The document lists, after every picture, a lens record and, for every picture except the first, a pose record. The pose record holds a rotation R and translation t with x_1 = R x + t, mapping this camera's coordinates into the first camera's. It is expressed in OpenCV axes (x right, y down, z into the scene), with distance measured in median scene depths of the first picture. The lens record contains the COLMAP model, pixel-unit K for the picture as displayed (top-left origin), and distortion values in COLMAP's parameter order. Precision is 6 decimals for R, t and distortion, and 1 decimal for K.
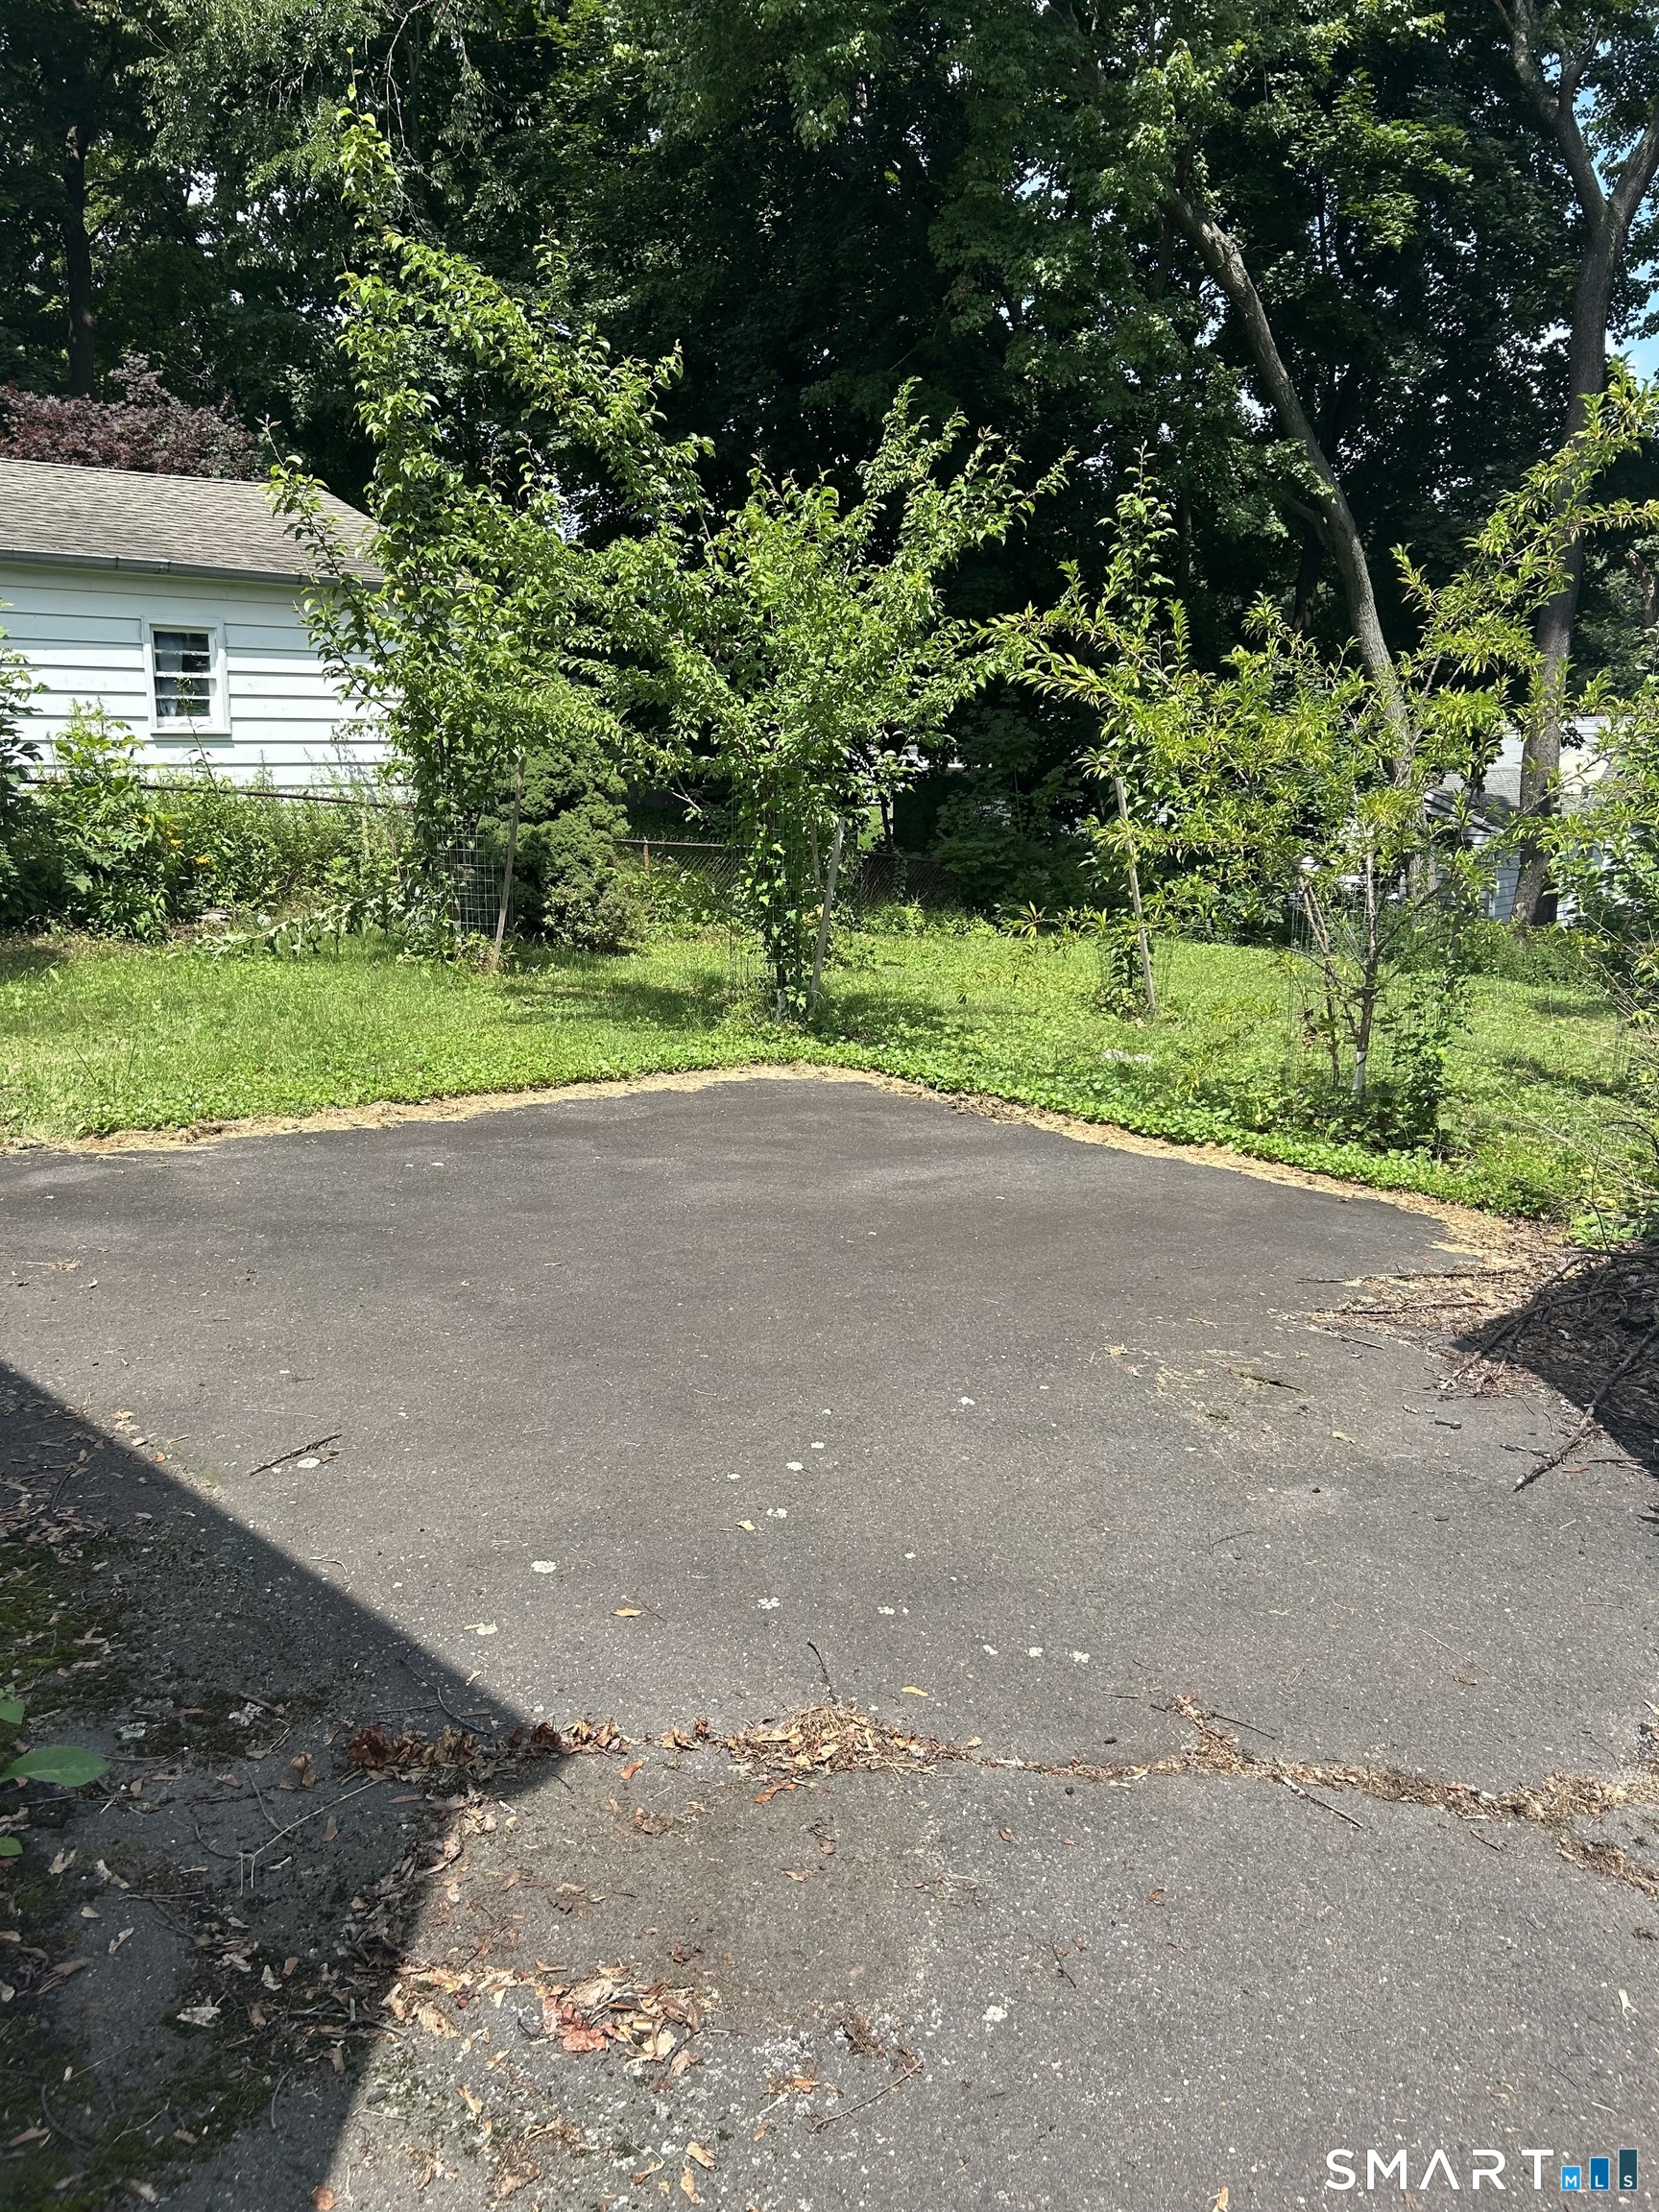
lens RADIAL K [[1684.5, 0, 844.3], [0, 1684.5, 1111.2], [0, 0, 1]] dist [0.069145, -0.074953]
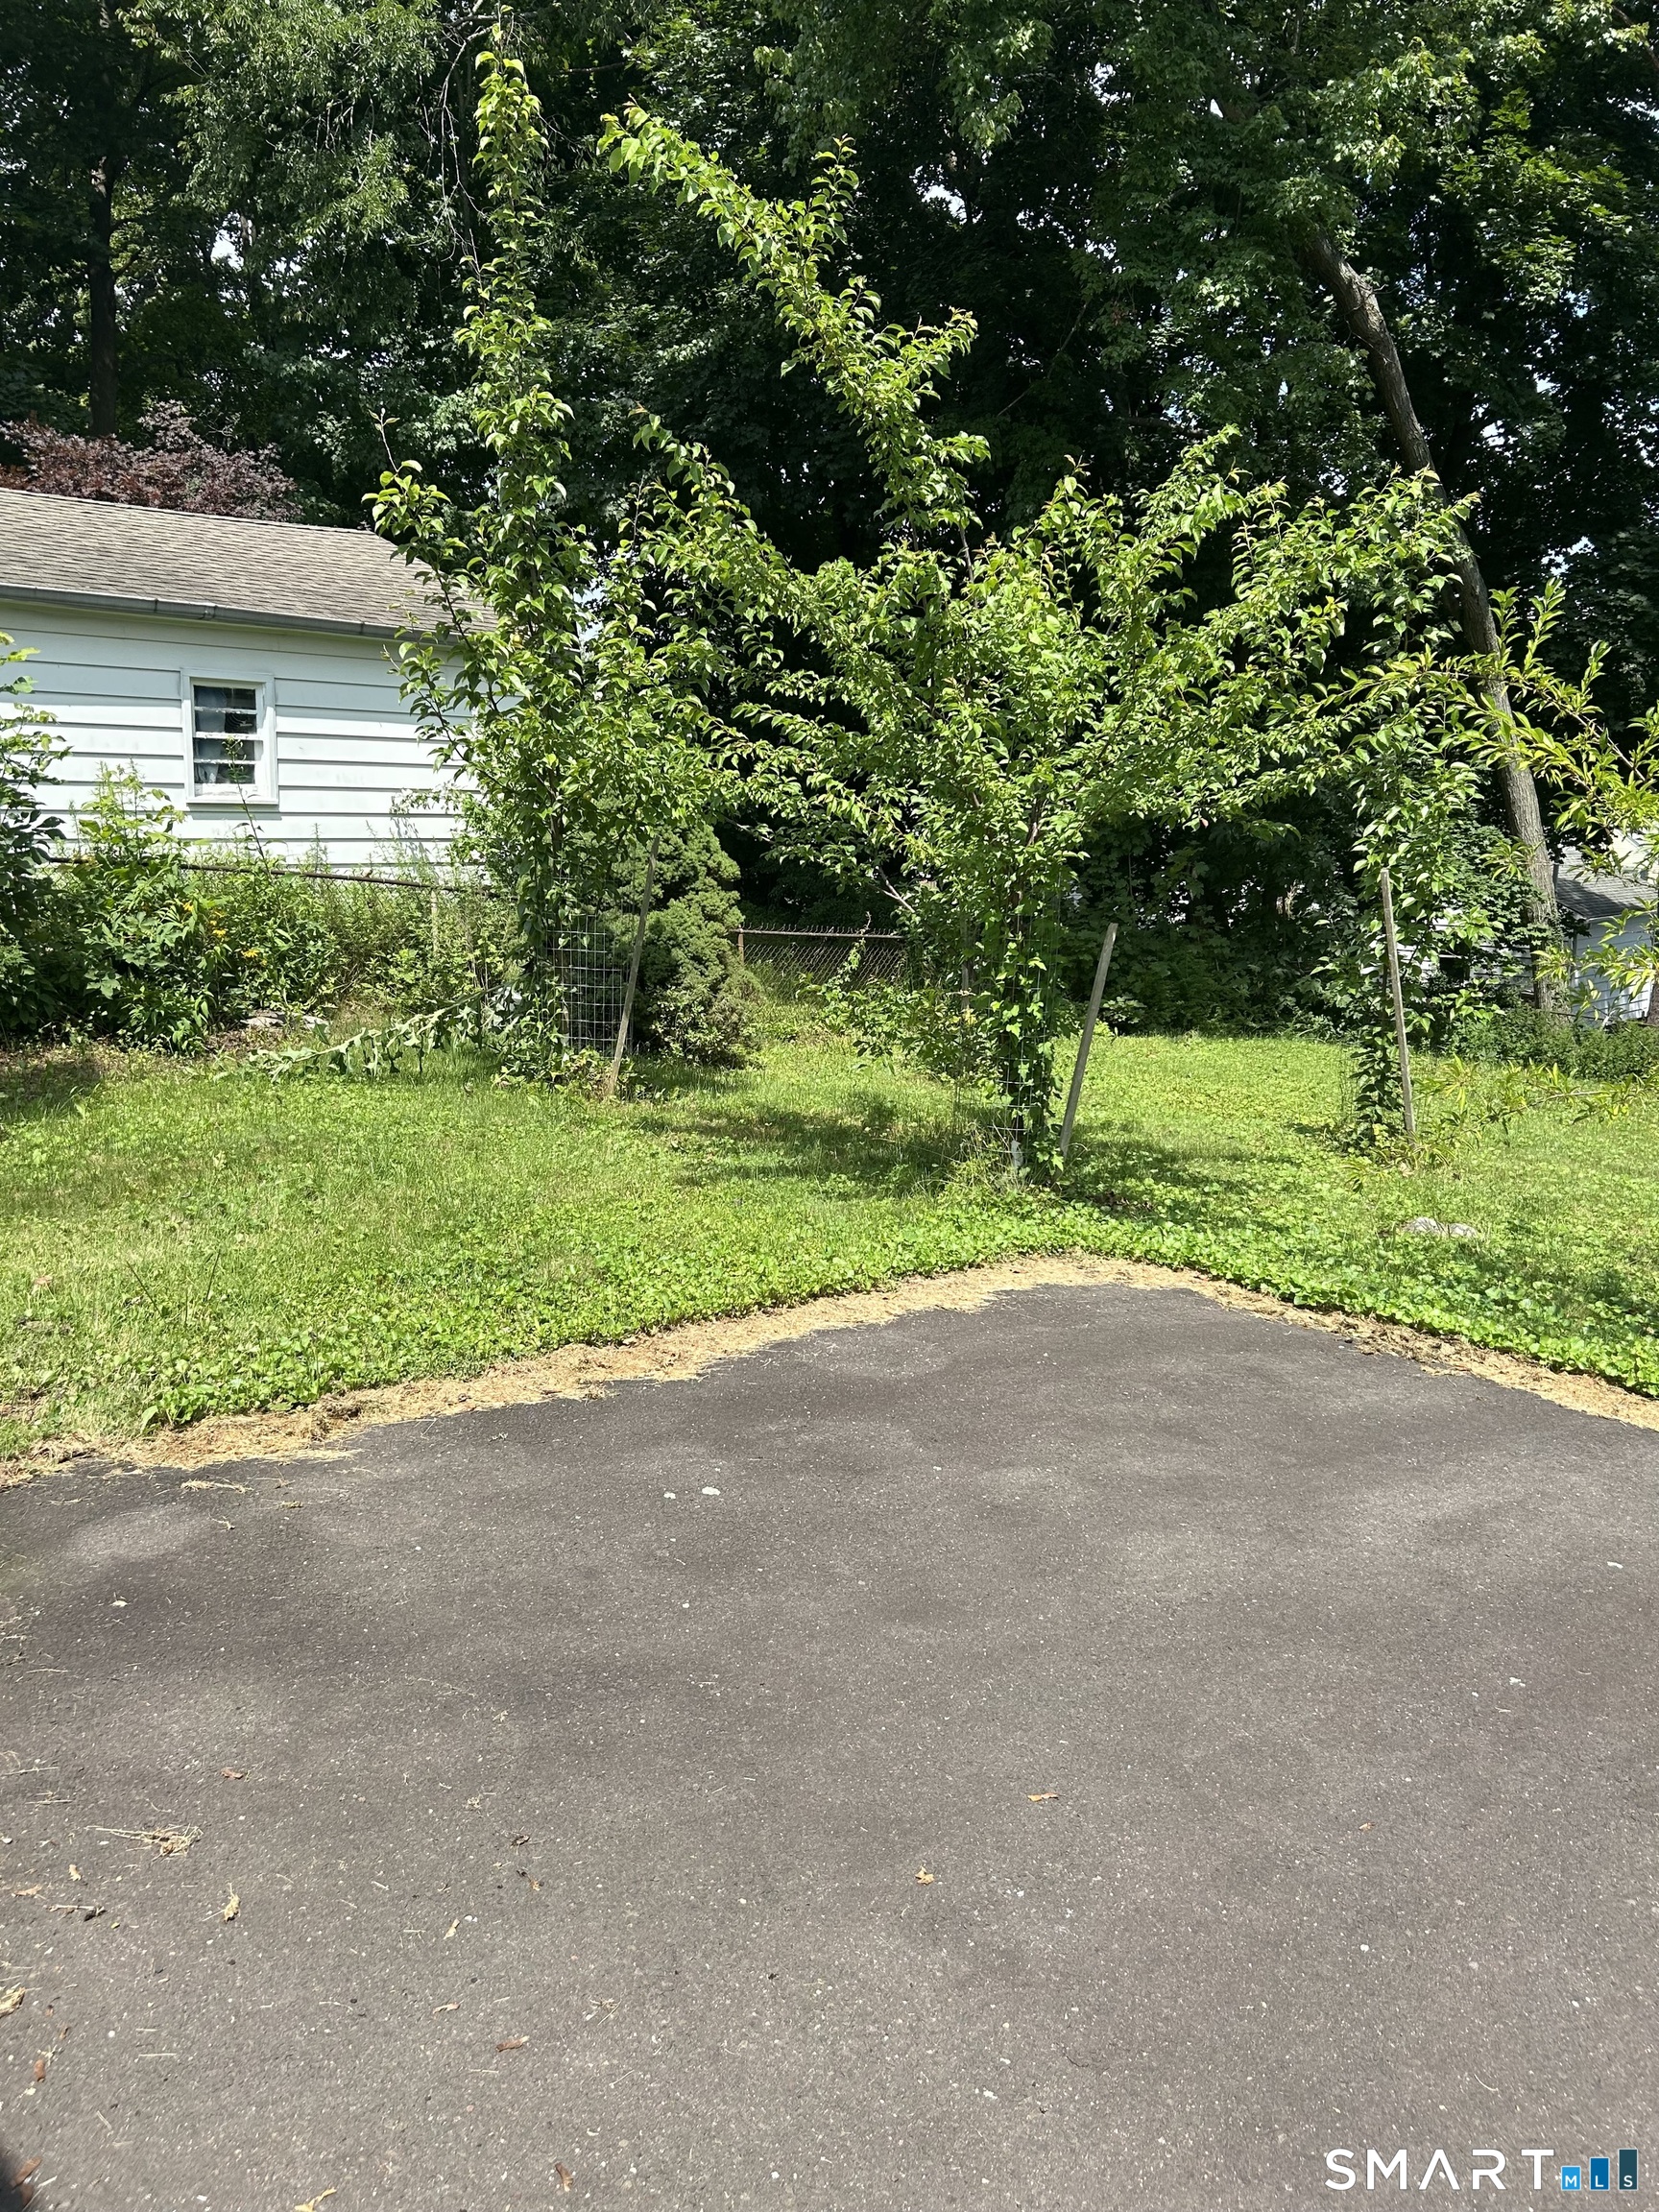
lens RADIAL K [[1684.5, 0, 826.3], [0, 1684.5, 1092.7], [0, 0, 1]] dist [0.069145, -0.074953]
pose [[0.999932, 0.011630, 0.000573, -0.110951], [-0.011587, 0.998686, -0.049911, -0.048673], [-0.001153, 0.049901, 0.998754, 0.198725]]
